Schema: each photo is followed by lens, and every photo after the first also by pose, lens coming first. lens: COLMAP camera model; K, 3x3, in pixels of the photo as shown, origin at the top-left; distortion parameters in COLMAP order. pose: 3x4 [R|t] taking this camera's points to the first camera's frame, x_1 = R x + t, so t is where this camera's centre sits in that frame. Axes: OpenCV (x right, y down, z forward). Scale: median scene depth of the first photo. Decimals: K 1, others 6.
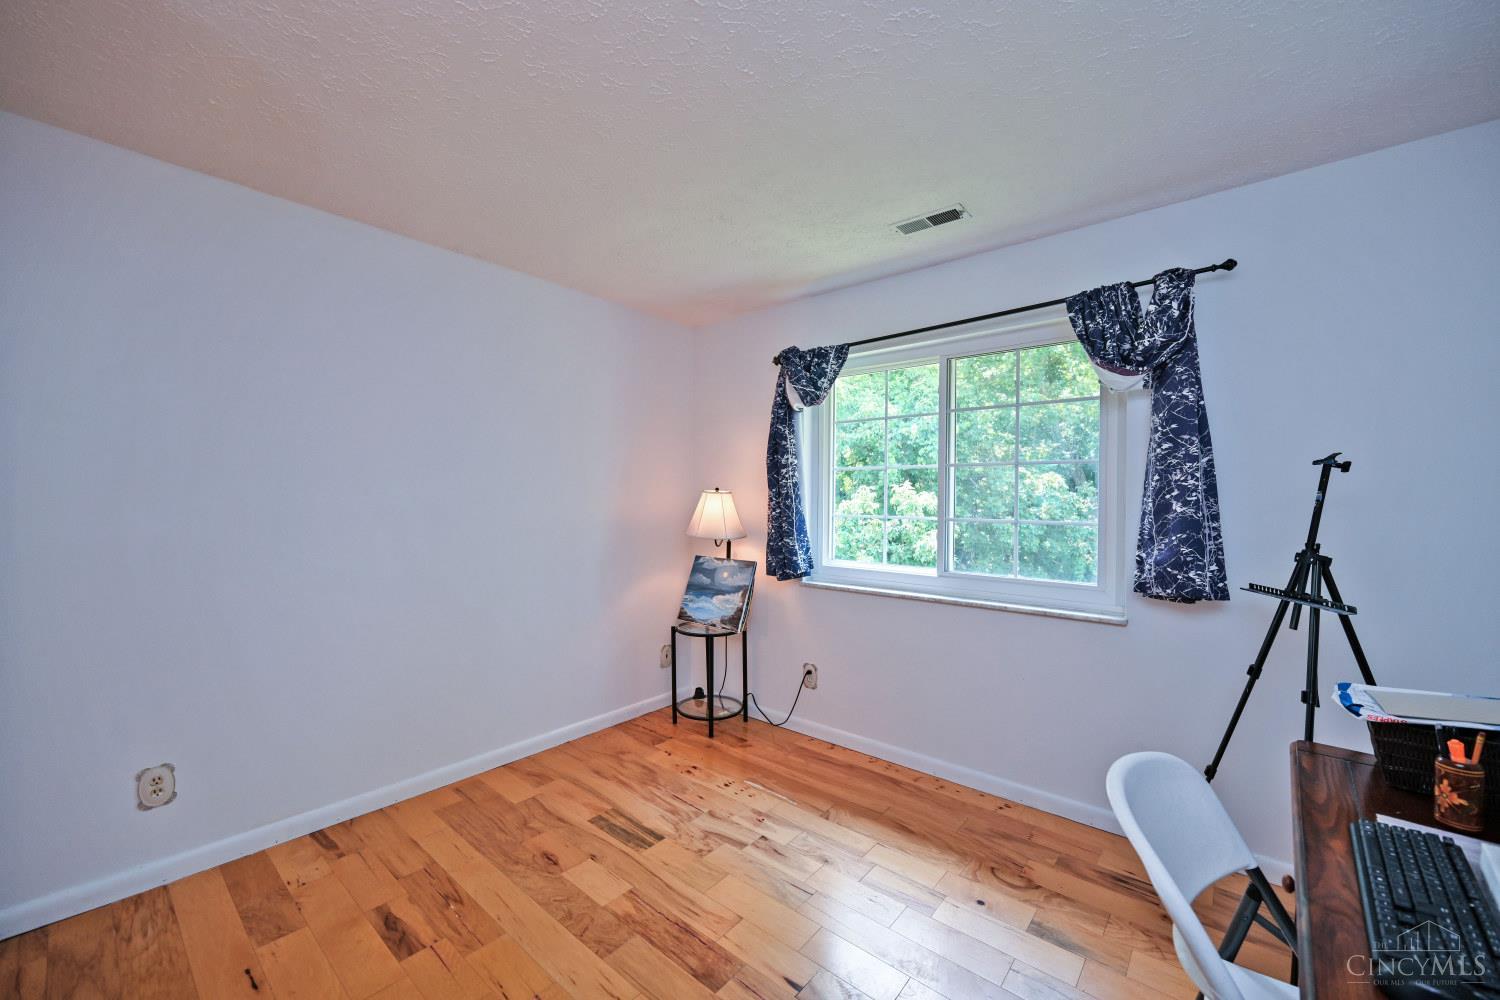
lens RADIAL K [[588.7, 0, 760.7], [0, 588.7, 488.8], [0, 0, 1]] dist [-0.002938, 0.000303]
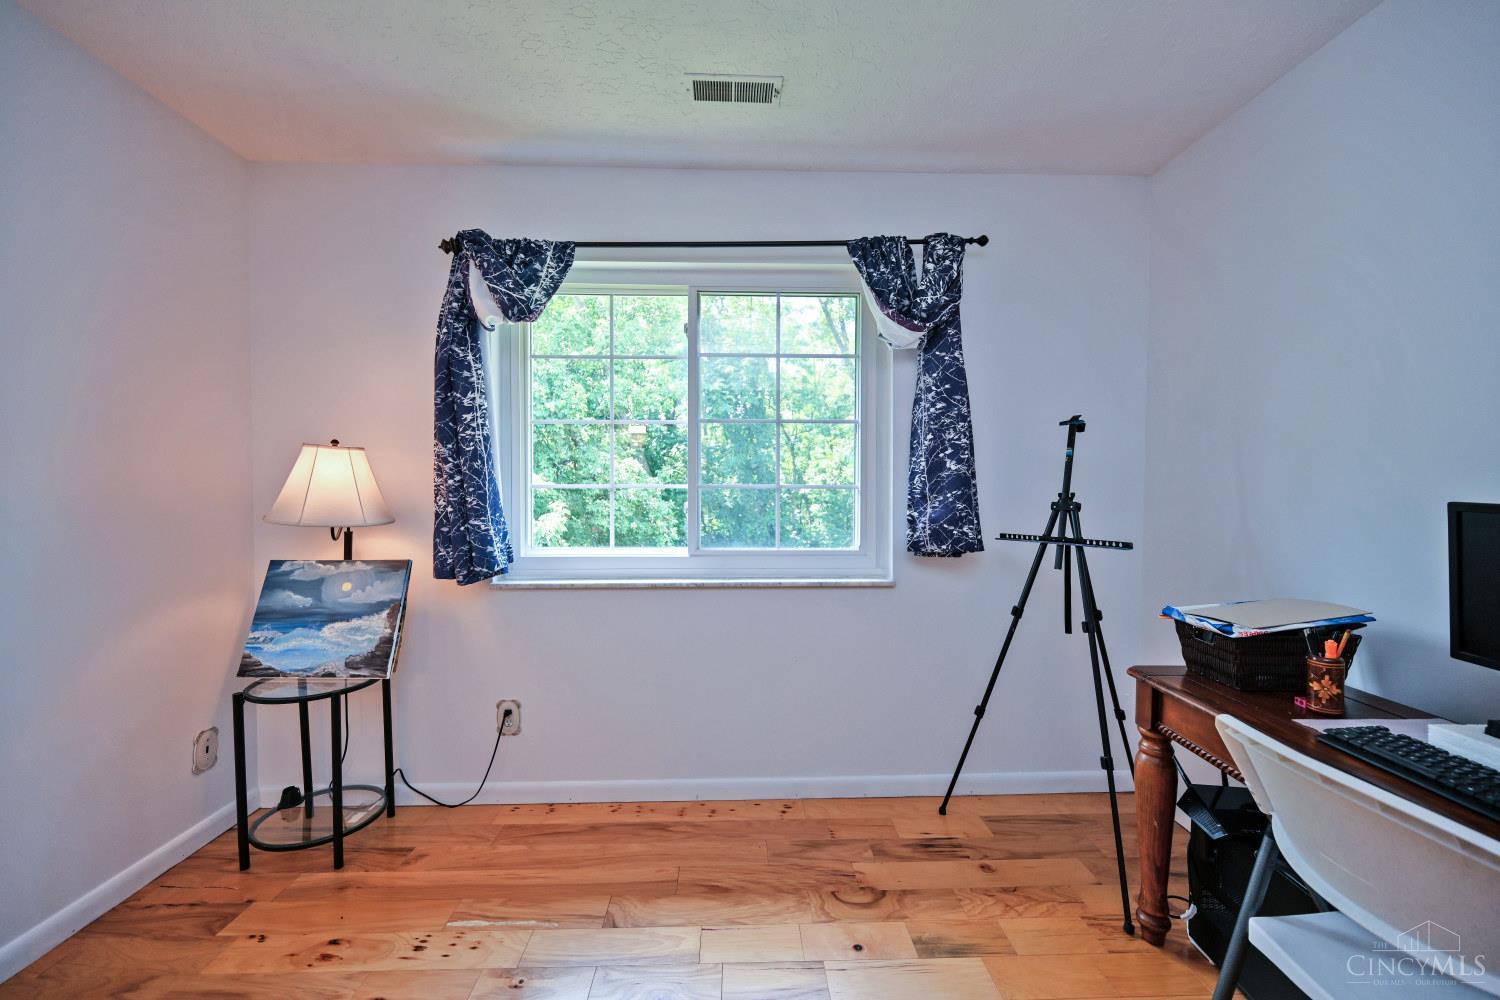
lens RADIAL K [[588.7, 0, 755.5], [0, 588.7, 490.3], [0, 0, 1]] dist [-0.002938, 0.000303]
pose [[0.750241, -0.011348, 0.661067, -0.177229], [-0.003292, 0.999776, 0.020898, 0.042103], [-0.661156, -0.017855, 0.750036, 0.345361]]
